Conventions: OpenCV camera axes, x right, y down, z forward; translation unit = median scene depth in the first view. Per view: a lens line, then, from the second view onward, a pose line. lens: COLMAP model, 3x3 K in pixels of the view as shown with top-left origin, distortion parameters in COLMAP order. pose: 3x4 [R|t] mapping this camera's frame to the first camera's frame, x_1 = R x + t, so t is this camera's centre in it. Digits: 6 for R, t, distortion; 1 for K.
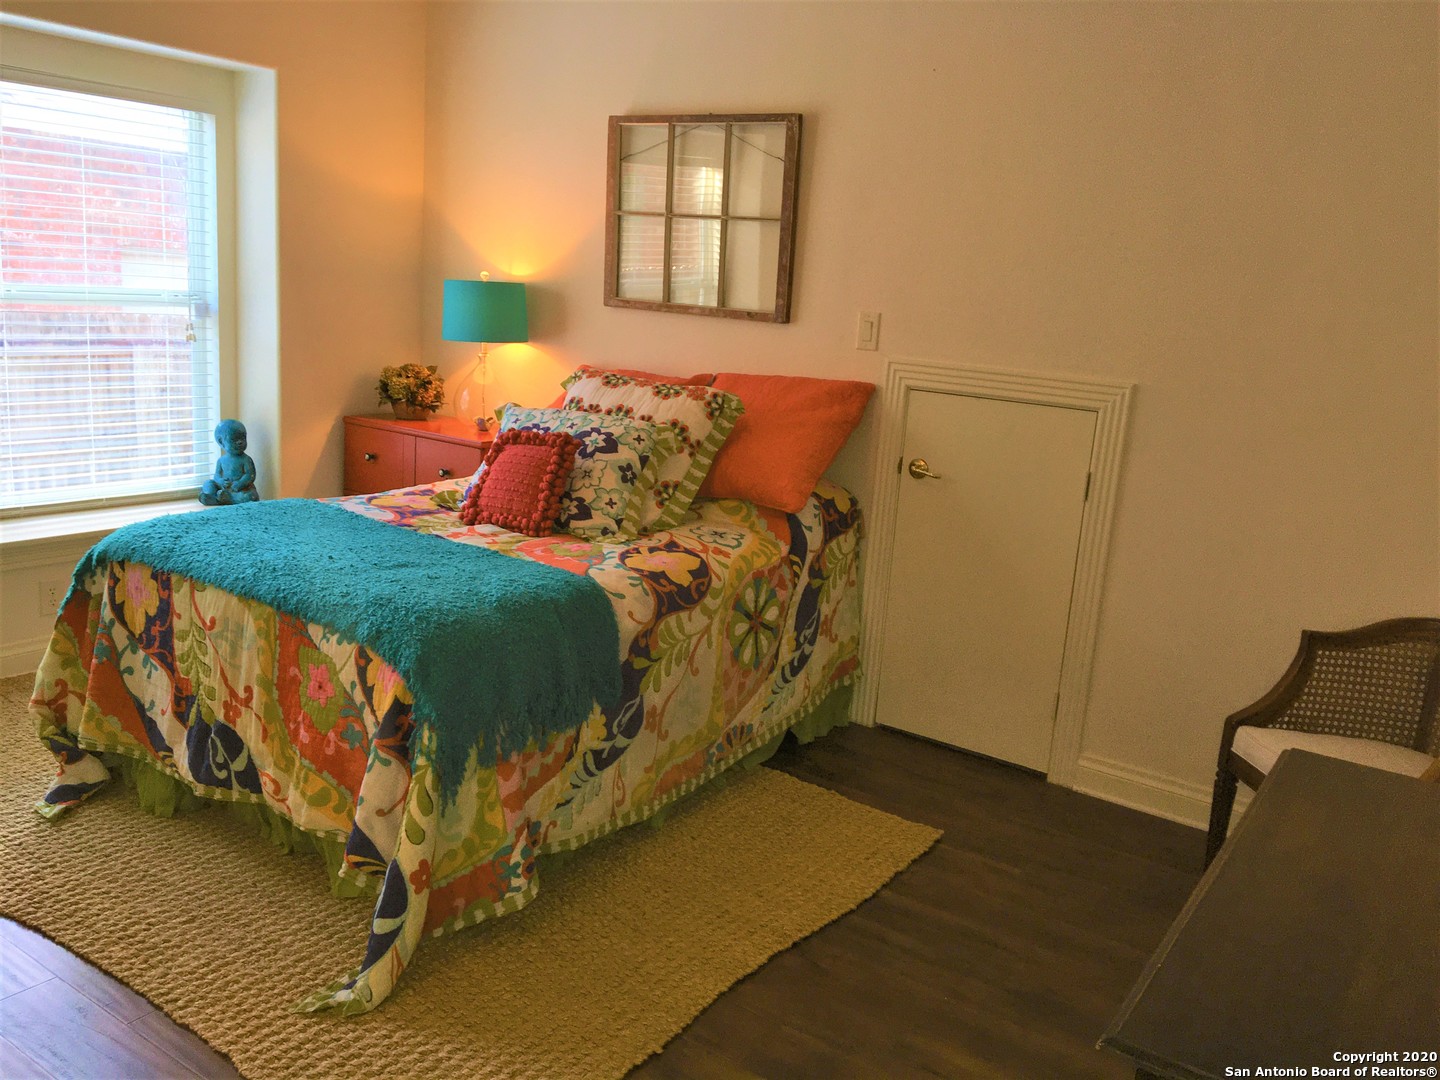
lens RADIAL K [[1210.0, 0, 720.4], [0, 1210.0, 537.9], [0, 0, 1]] dist [0.003525, -0.027448]
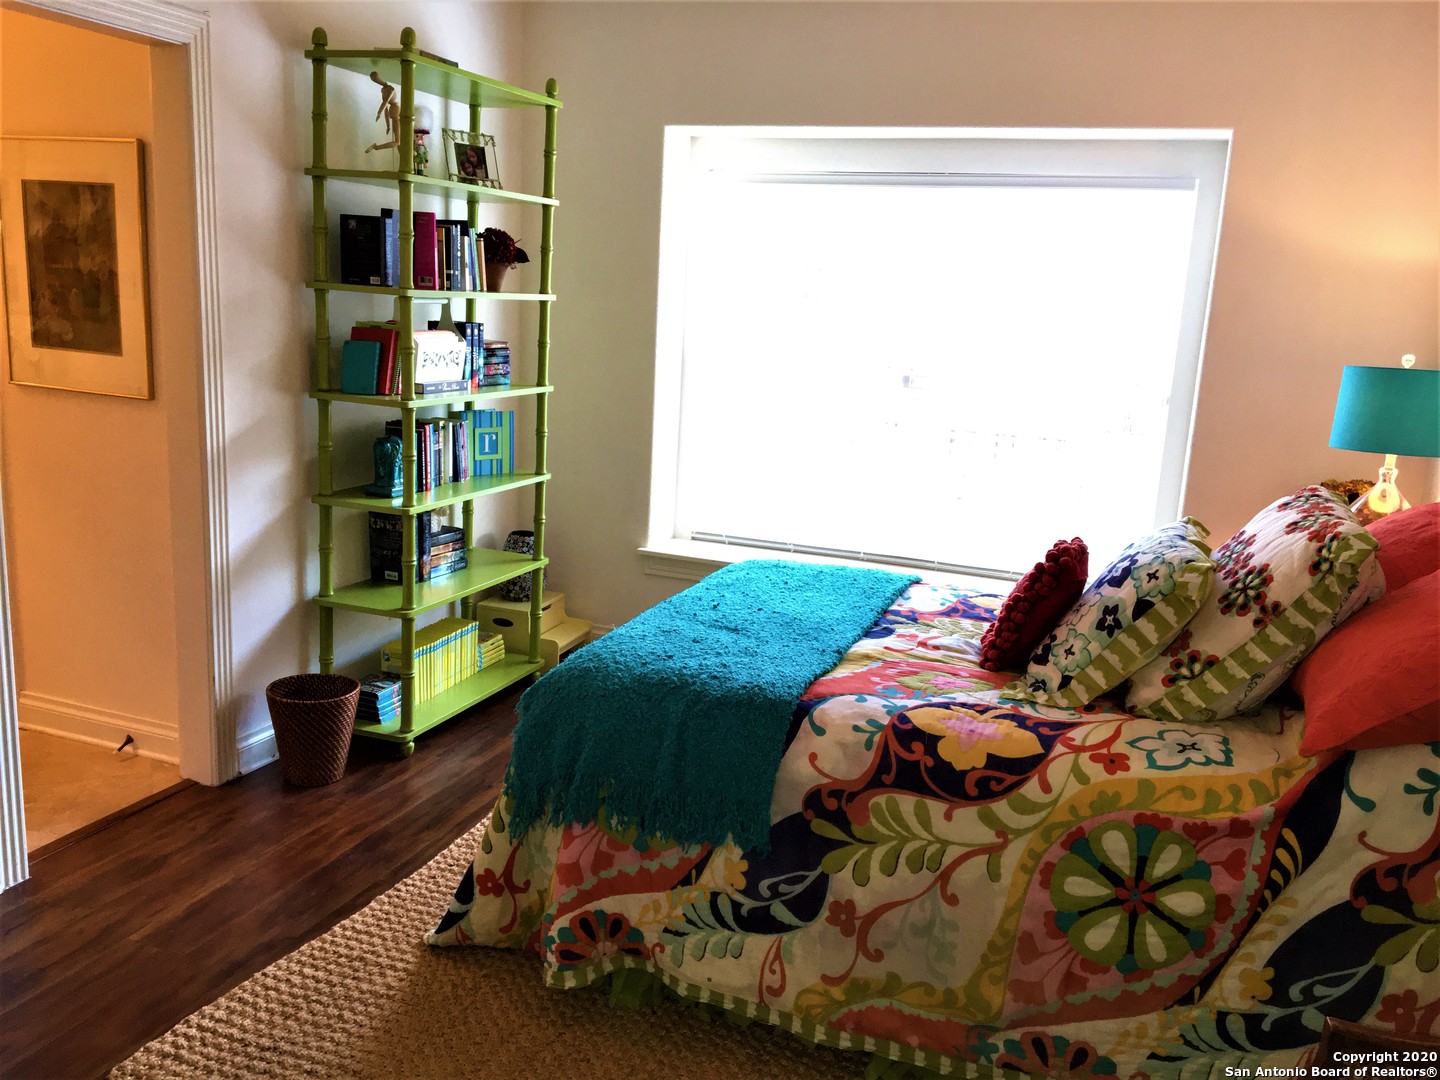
lens RADIAL K [[1210.0, 0, 716.6], [0, 1210.0, 544.3], [0, 0, 1]] dist [0.003525, -0.027448]
pose [[0.220666, 0.135791, -0.965851, 0.548472], [-0.243464, 0.966583, 0.080270, -0.097925], [0.944474, 0.217437, 0.246352, 0.635761]]
